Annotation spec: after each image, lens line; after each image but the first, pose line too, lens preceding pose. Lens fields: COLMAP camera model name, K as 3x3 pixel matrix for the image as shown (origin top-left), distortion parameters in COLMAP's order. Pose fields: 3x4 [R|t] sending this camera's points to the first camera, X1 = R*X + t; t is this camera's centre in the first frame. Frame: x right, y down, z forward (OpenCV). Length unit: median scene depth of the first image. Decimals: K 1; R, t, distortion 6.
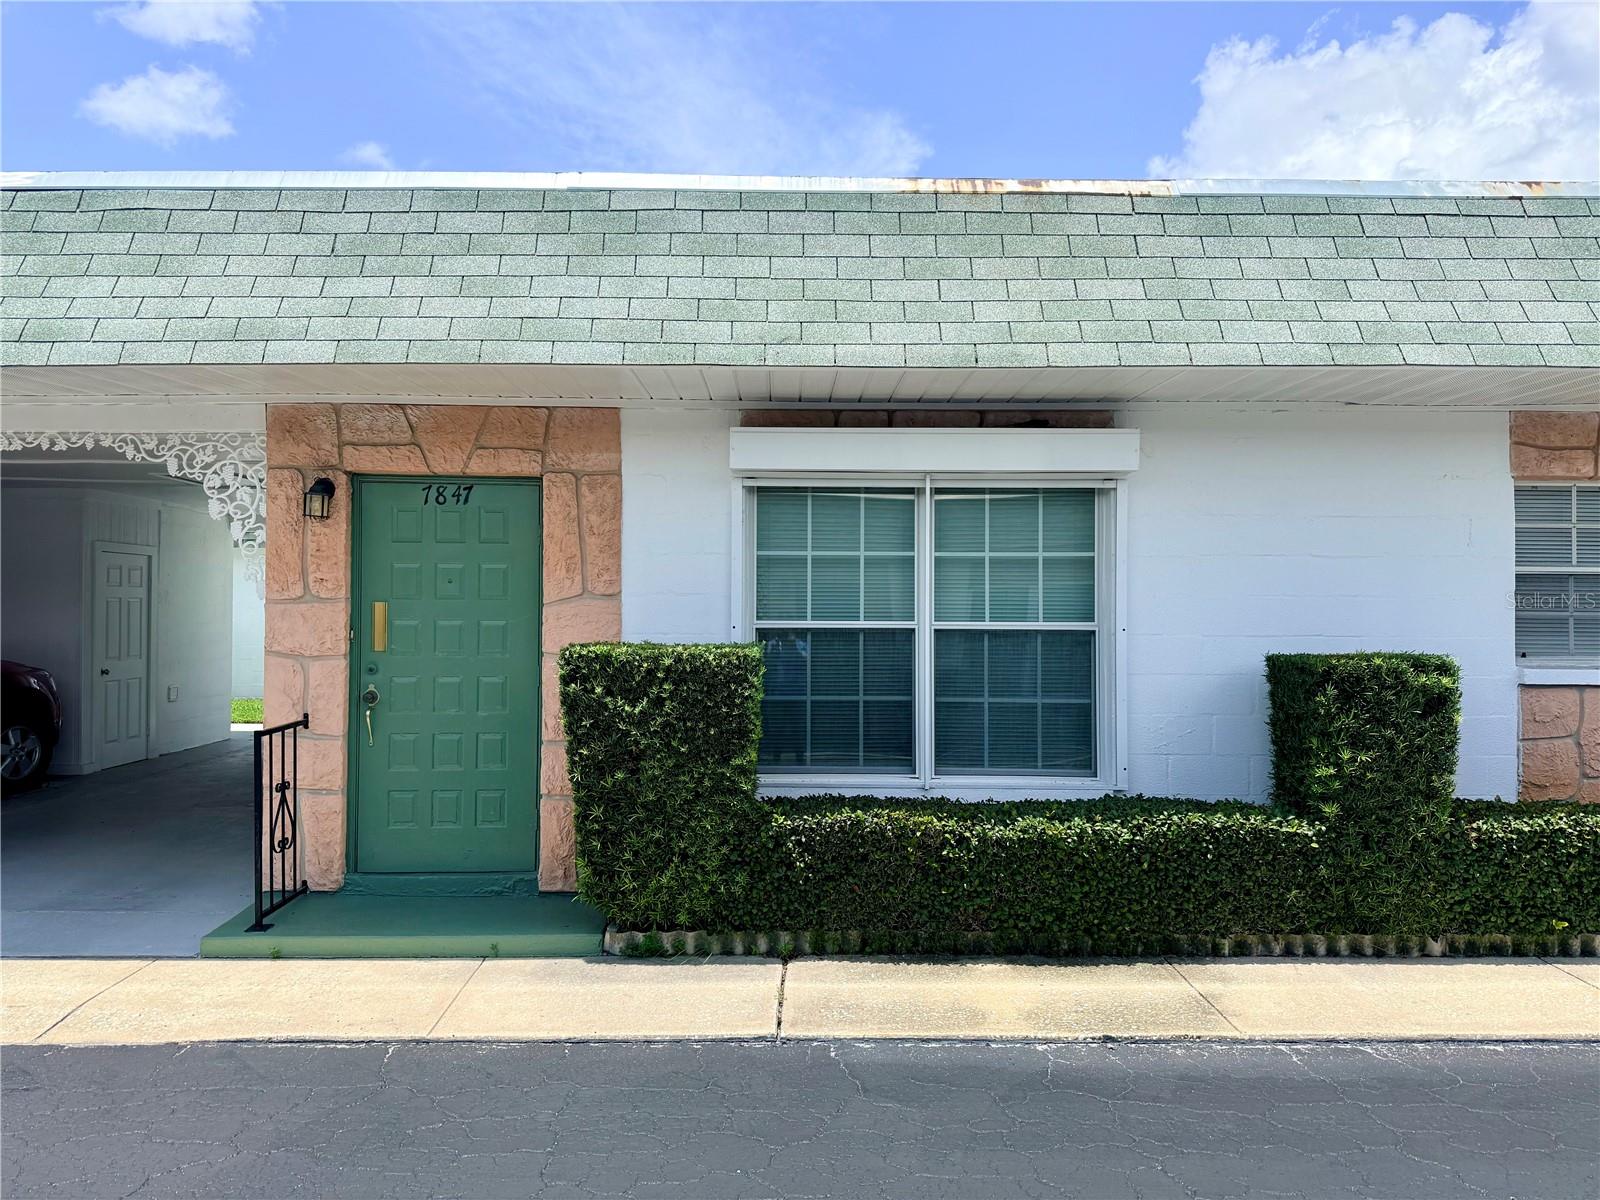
lens RADIAL K [[1131.8, 0, 801.4], [0, 1131.8, 599.4], [0, 0, 1]] dist [0.004419, 0.000276]
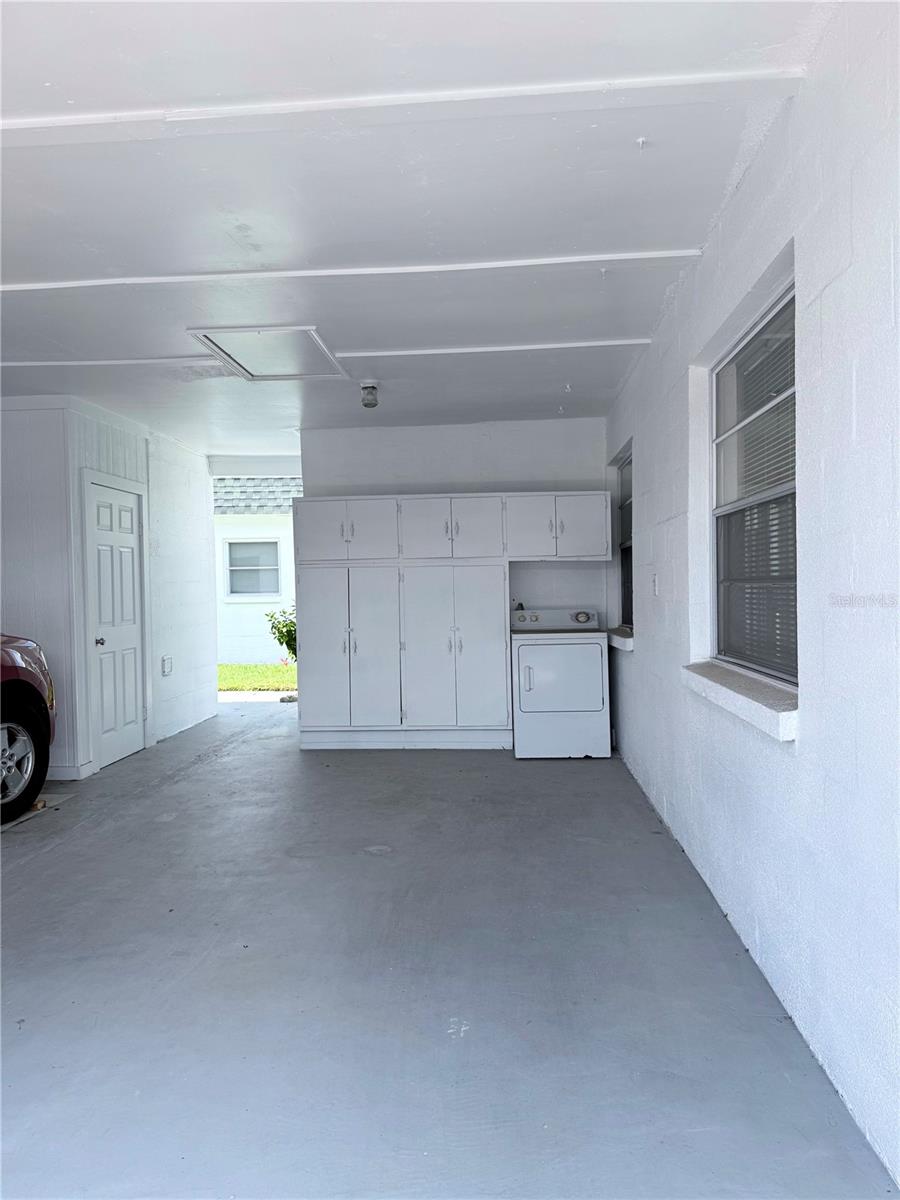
lens RADIAL K [[848.8, 0, 448.9], [0, 848.8, 602.8], [0, 0, 1]] dist [0.004419, 0.000276]
pose [[0.996916, -0.017425, -0.076523, -0.338449], [0.019650, 0.999403, 0.028419, 0.026454], [0.075982, -0.029835, 0.996663, 0.453152]]
